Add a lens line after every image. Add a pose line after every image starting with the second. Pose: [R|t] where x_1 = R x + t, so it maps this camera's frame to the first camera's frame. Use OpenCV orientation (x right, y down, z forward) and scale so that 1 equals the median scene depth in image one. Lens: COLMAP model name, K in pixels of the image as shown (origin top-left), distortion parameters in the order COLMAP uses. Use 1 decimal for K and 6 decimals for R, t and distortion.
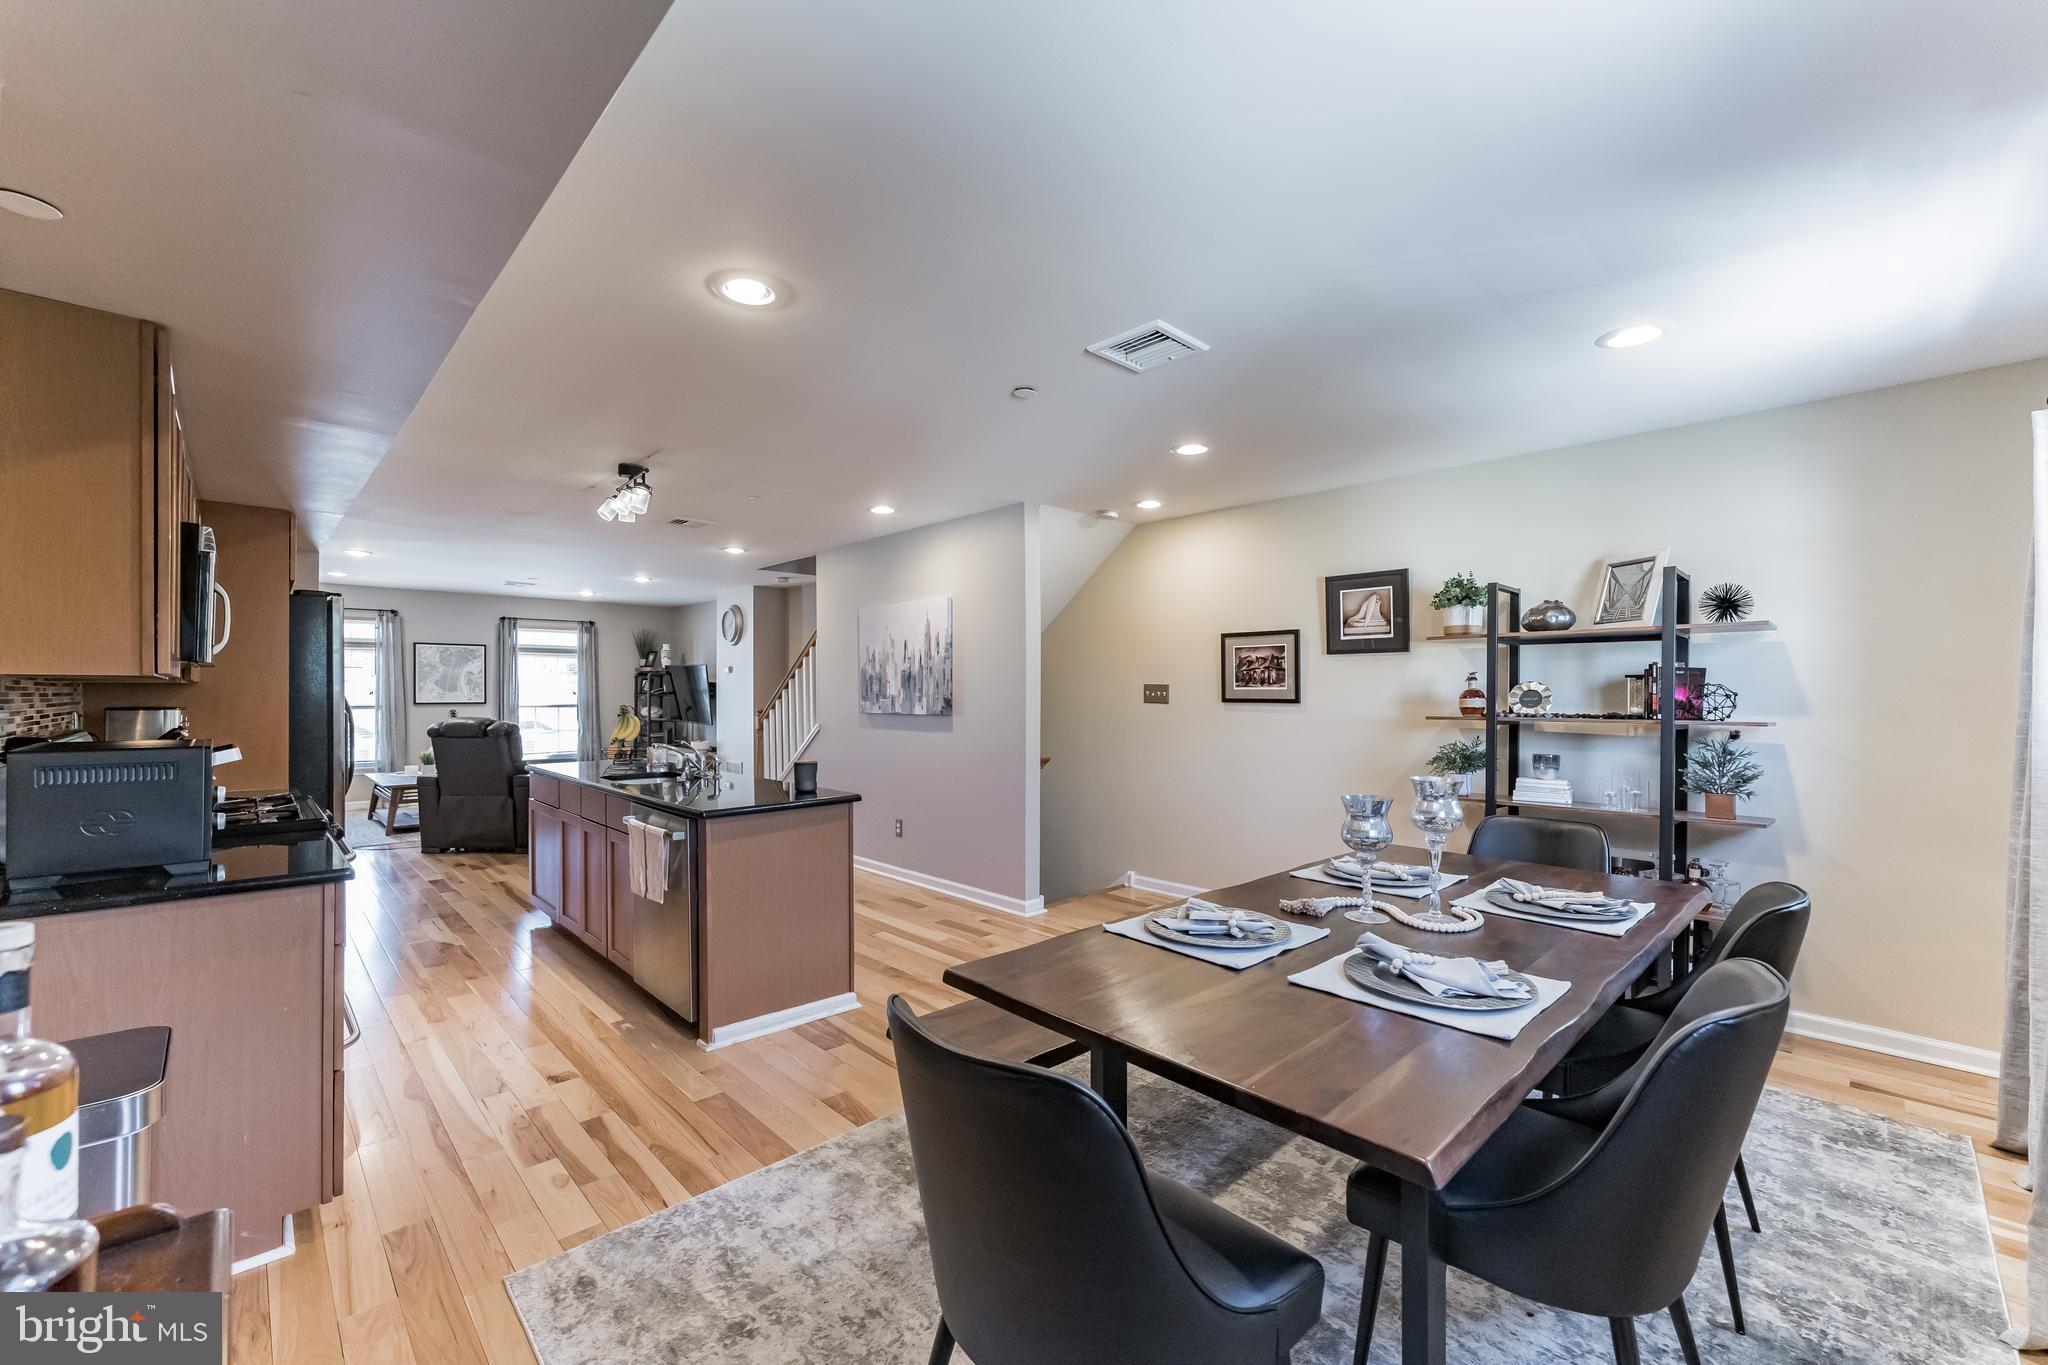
lens RADIAL K [[819.6, 0, 1014.4], [0, 819.6, 692.4], [0, 0, 1]] dist [-0.000846, -0.000040]
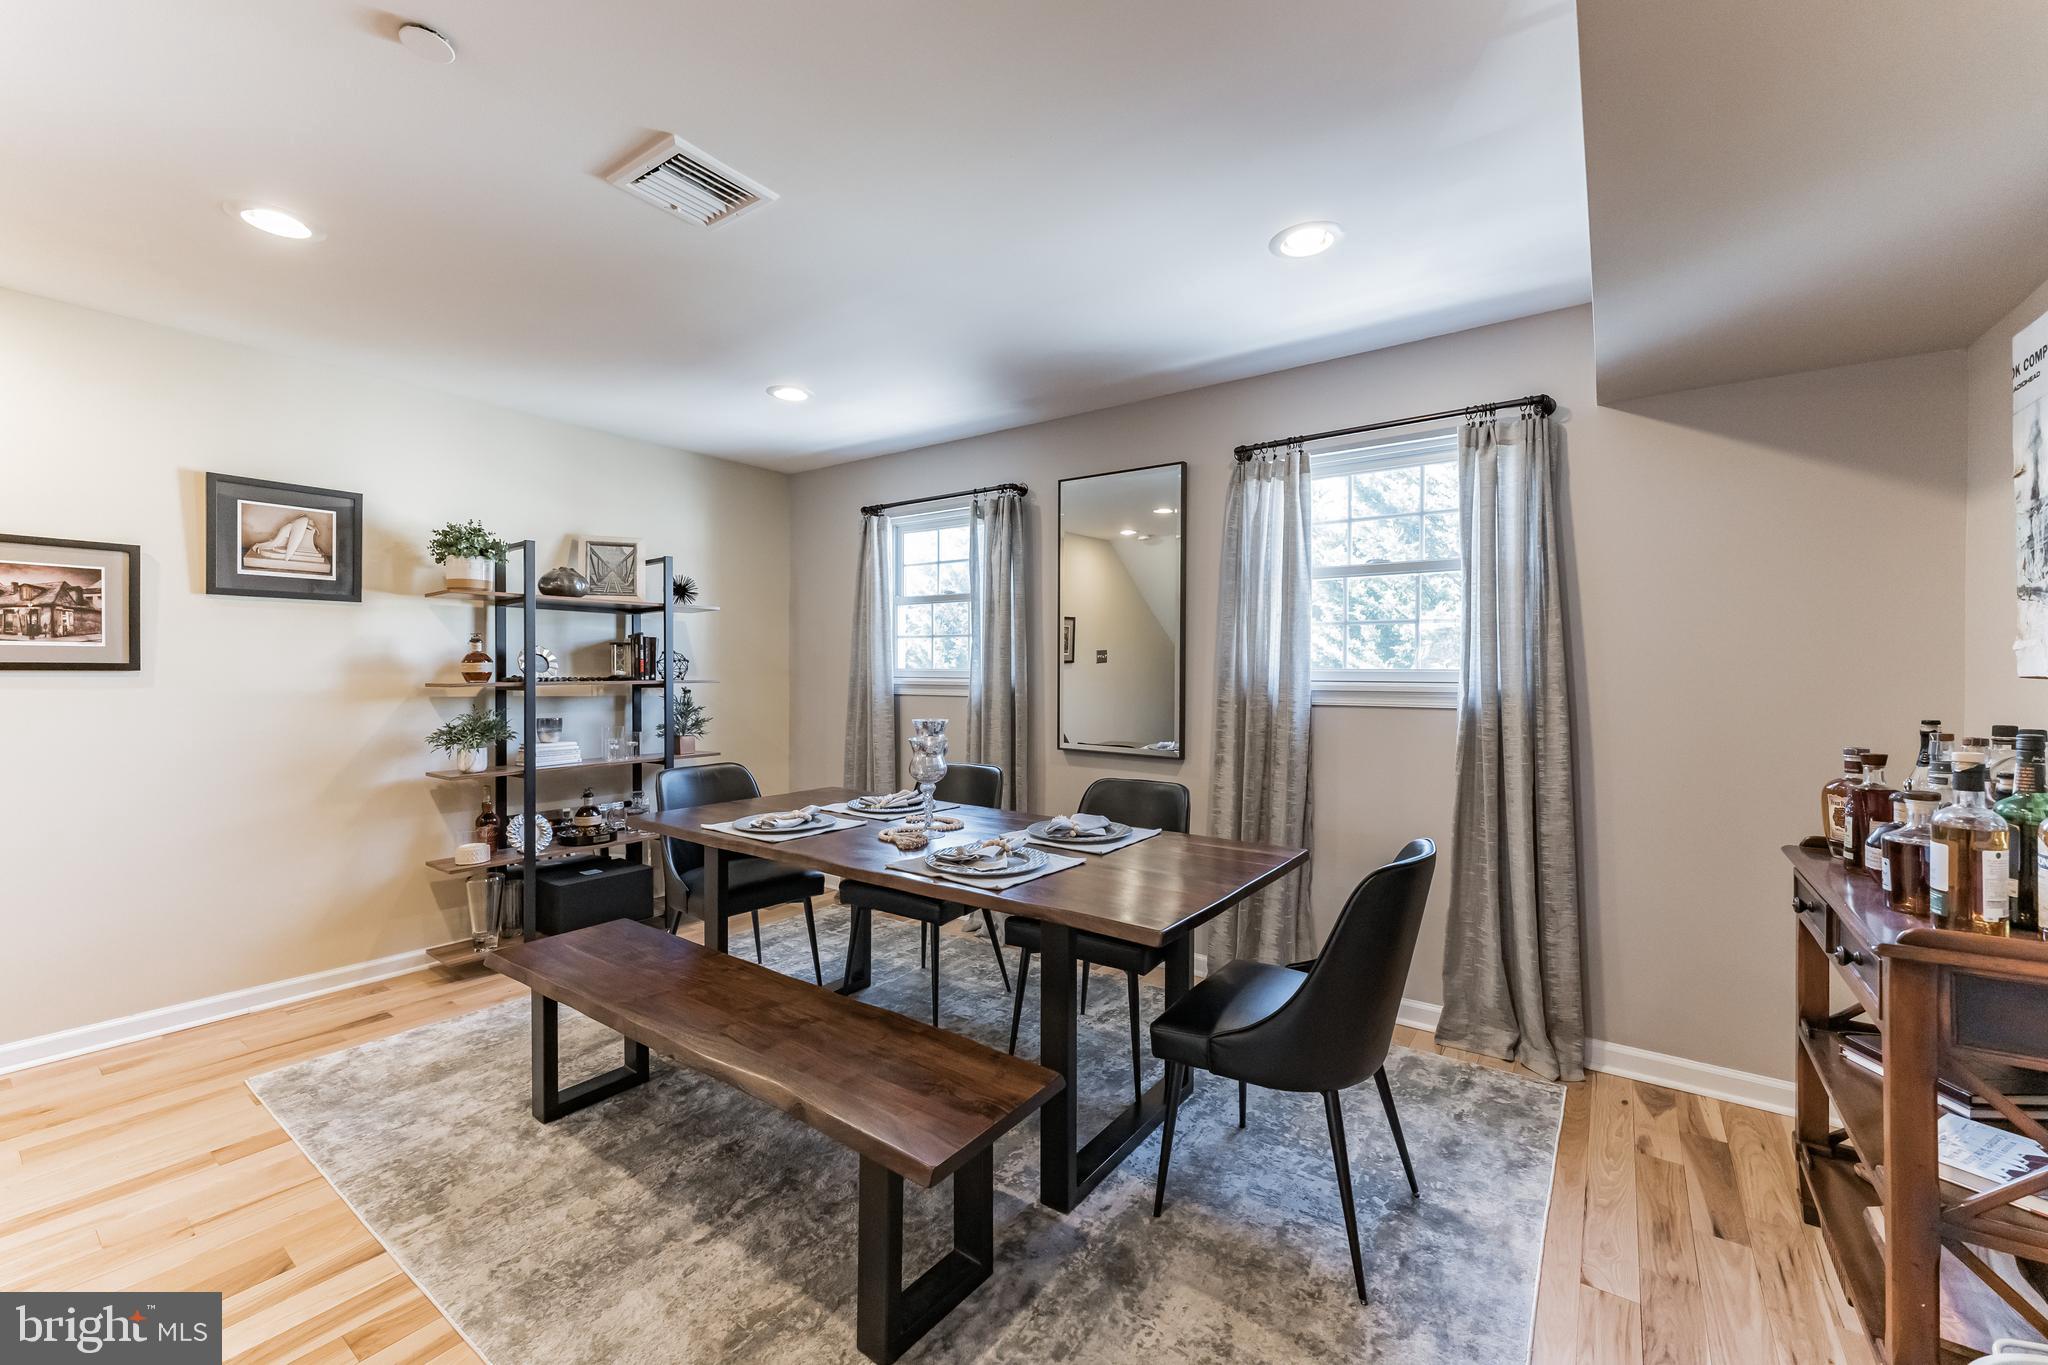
lens RADIAL K [[825.5, 0, 1024.0], [0, 825.5, 682.5], [0, 0, 1]] dist [-0.001004, -0.000198]
pose [[-0.188586, -0.018508, 0.981882, -0.349494], [-0.003752, 0.999829, 0.018125, 0.008516], [-0.982050, -0.000265, -0.188623, 0.463145]]
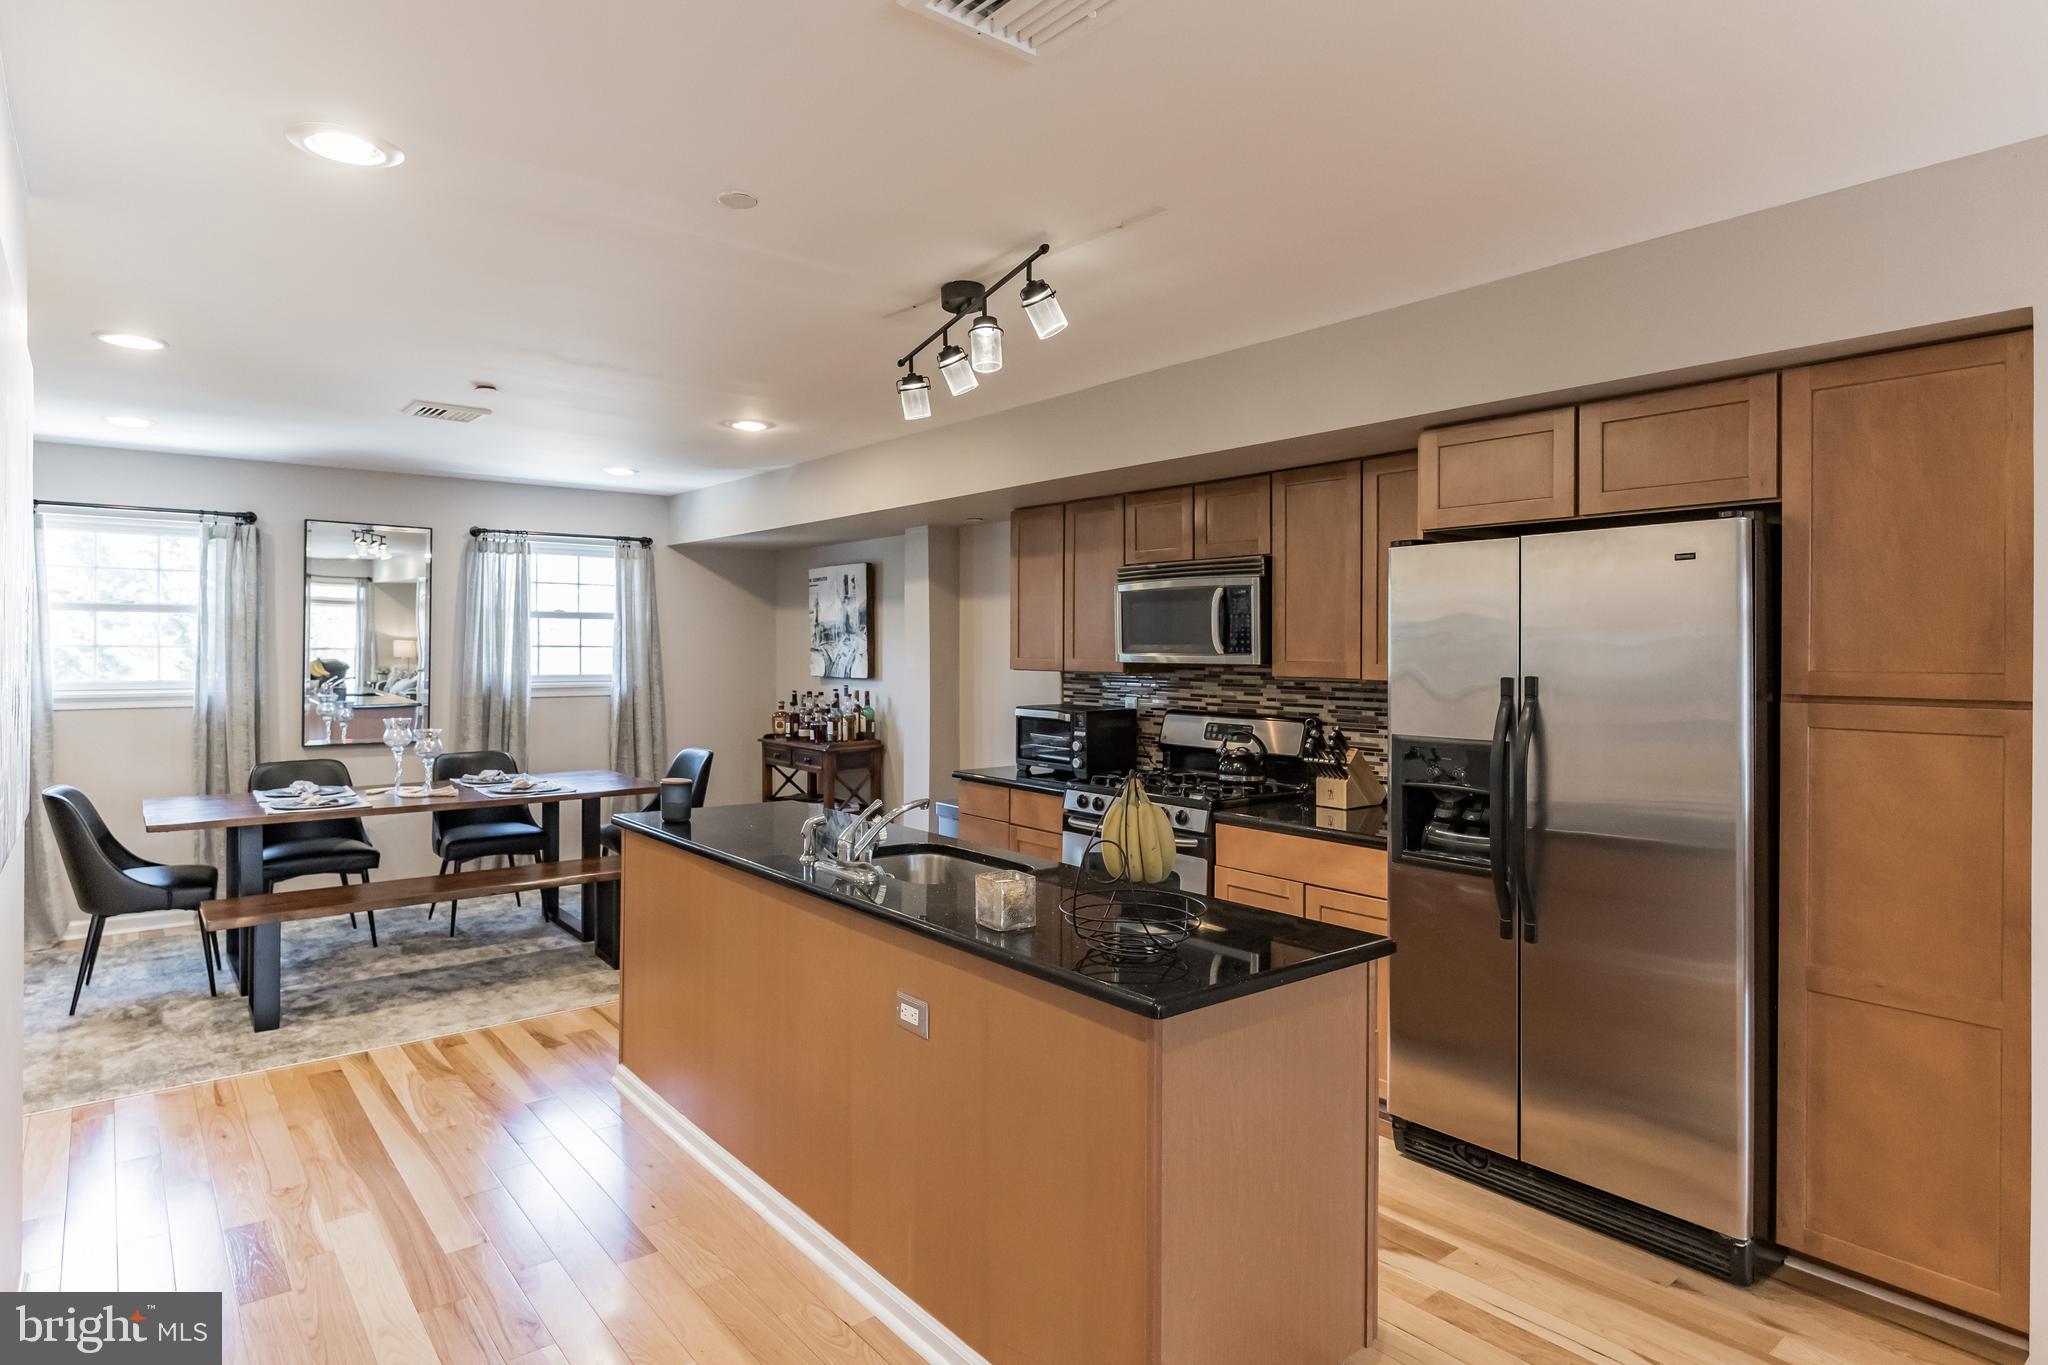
lens RADIAL K [[1124.2, 0, 986.9], [0, 1124.2, 645.4], [0, 0, 1]] dist [-0.002251, -0.000513]
pose [[-0.994995, -0.005494, 0.099770, -0.475587], [-0.005607, 0.999984, -0.000849, -0.030876], [-0.099763, -0.001404, -0.995010, 1.484468]]
